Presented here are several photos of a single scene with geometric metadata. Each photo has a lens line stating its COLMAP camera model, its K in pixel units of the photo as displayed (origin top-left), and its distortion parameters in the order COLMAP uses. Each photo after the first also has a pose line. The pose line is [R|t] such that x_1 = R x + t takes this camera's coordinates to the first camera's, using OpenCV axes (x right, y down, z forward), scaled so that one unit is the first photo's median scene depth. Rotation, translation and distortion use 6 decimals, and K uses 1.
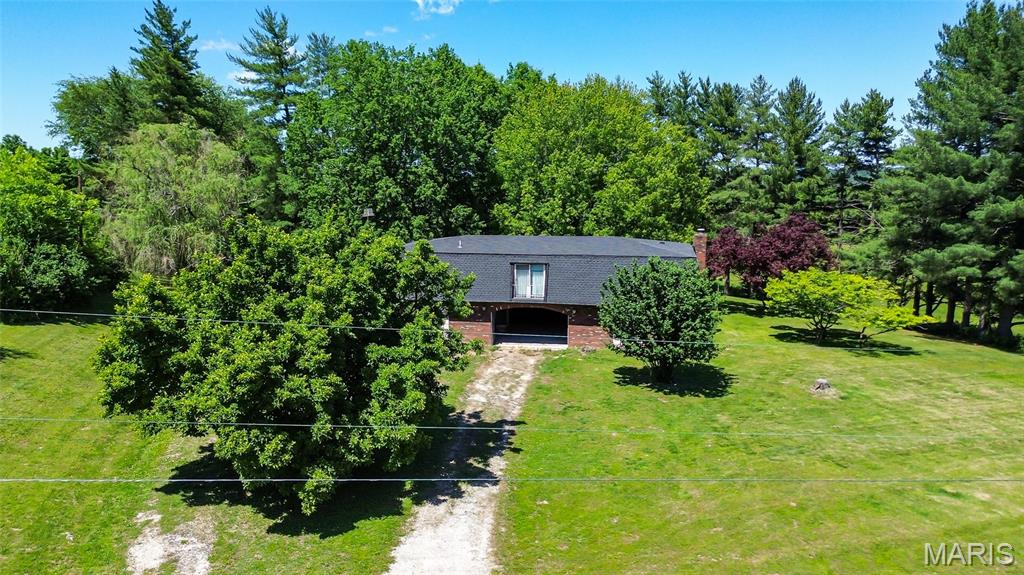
lens RADIAL K [[717.3, 0, 511.6], [0, 717.3, 293.3], [0, 0, 1]] dist [0.050456, -0.043972]
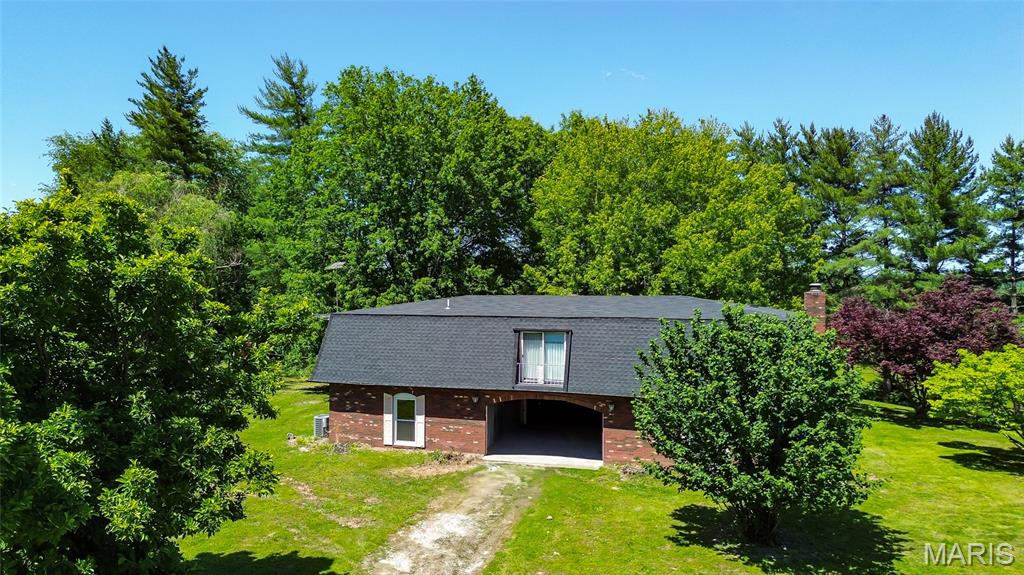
lens RADIAL K [[717.3, 0, 508.5], [0, 717.3, 280.7], [0, 0, 1]] dist [0.050456, -0.043972]
pose [[0.990649, 0.000554, -0.136431, 0.062119], [-0.022652, 0.986781, -0.160469, 0.014188], [0.134539, 0.162059, 0.977566, 0.258725]]
